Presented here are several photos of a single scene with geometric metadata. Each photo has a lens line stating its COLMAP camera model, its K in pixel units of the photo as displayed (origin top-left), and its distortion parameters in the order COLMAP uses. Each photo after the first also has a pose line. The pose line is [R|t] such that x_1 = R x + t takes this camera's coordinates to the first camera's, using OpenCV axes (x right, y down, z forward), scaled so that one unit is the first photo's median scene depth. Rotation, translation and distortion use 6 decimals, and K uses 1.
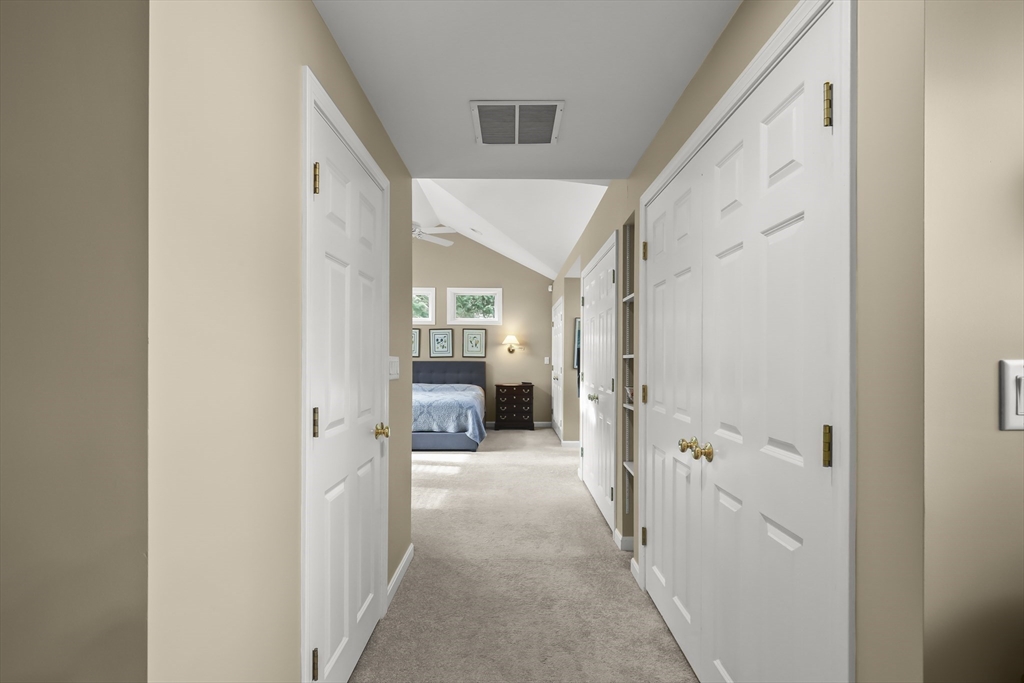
lens RADIAL K [[468.8, 0, 511.9], [0, 468.8, 356.4], [0, 0, 1]] dist [0.002076, 0.000627]
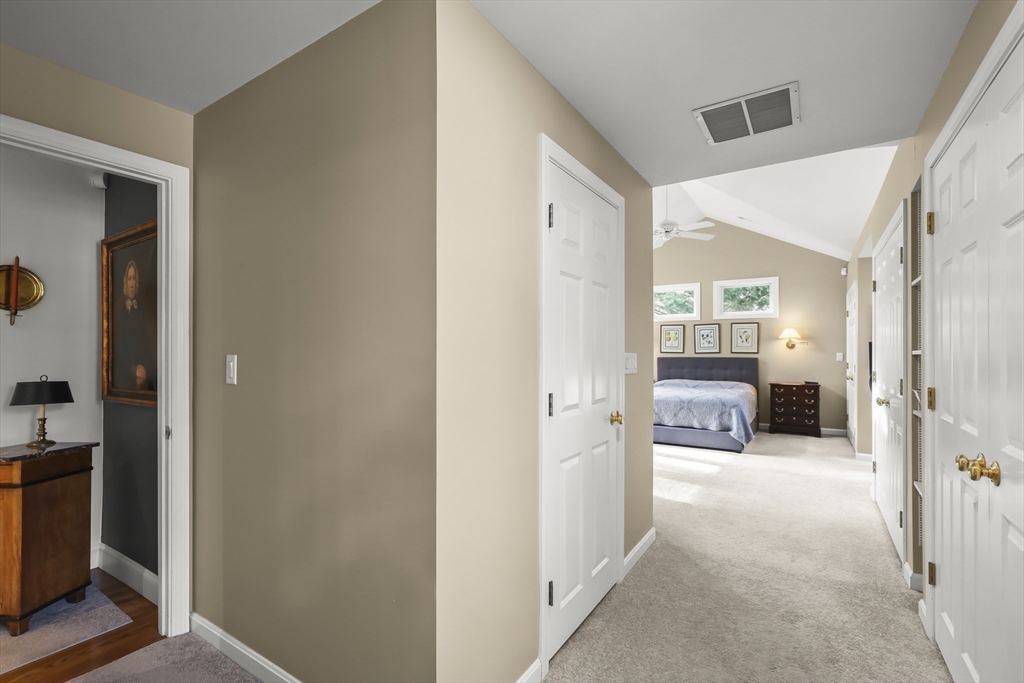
lens RADIAL K [[468.8, 0, 515.6], [0, 468.8, 348.1], [0, 0, 1]] dist [0.002076, 0.000627]
pose [[0.834627, -0.007932, -0.550759, 0.130757], [0.003149, 0.999949, -0.009629, -0.001590], [0.550807, 0.006303, 0.834609, -0.079129]]
